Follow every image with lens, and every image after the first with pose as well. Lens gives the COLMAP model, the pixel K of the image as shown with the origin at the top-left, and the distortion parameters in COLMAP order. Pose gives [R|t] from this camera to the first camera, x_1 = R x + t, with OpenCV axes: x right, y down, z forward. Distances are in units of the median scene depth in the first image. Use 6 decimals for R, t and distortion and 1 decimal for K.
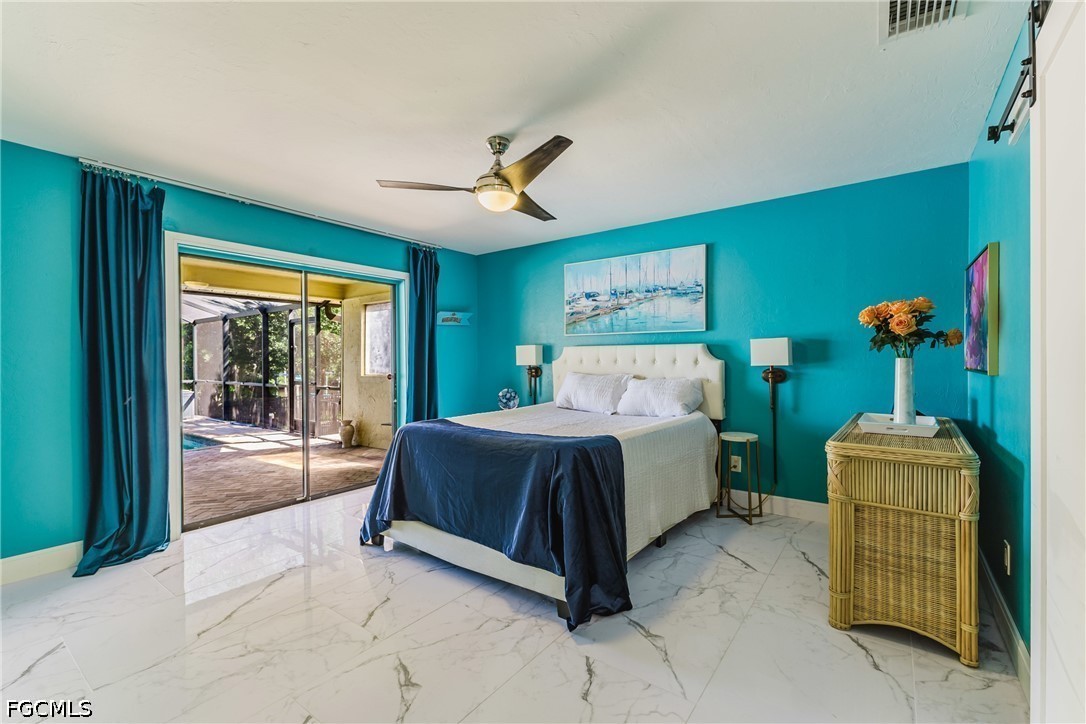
lens RADIAL K [[469.3, 0, 545.1], [0, 469.3, 362.6], [0, 0, 1]] dist [0.003430, -0.000085]
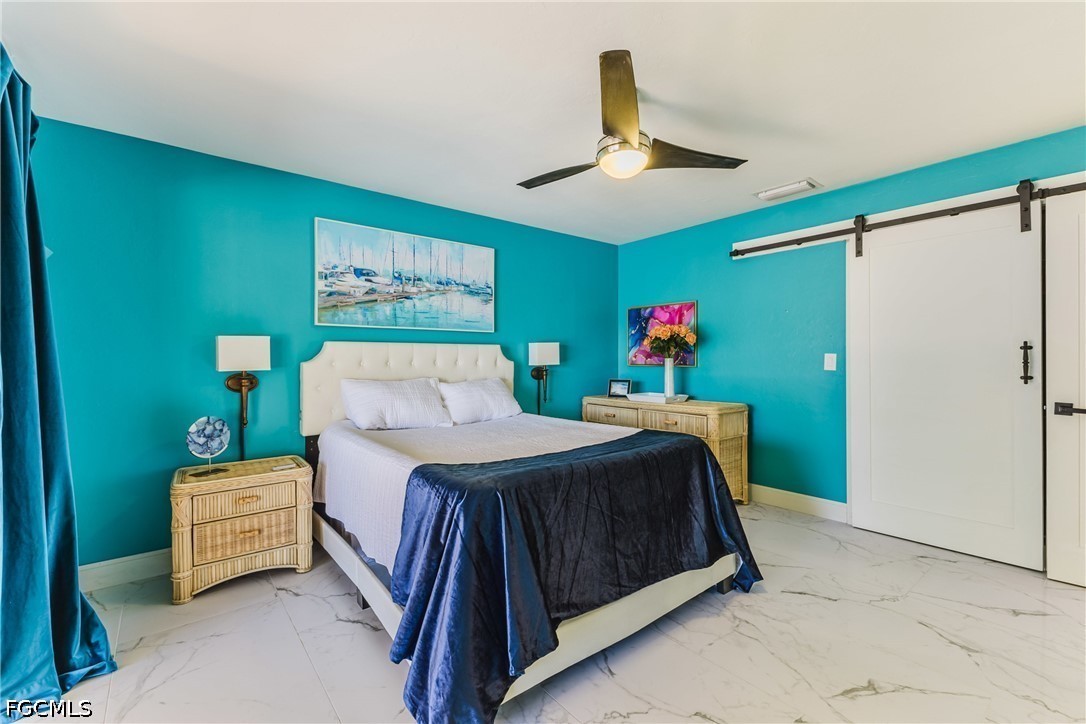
lens RADIAL K [[469.3, 0, 545.7], [0, 469.3, 362.8], [0, 0, 1]] dist [0.003430, -0.000085]
pose [[0.243142, -0.003034, 0.969986, -0.572060], [0.013969, 0.999902, -0.000374, 0.001045], [-0.969890, 0.013640, 0.243160, 0.576530]]
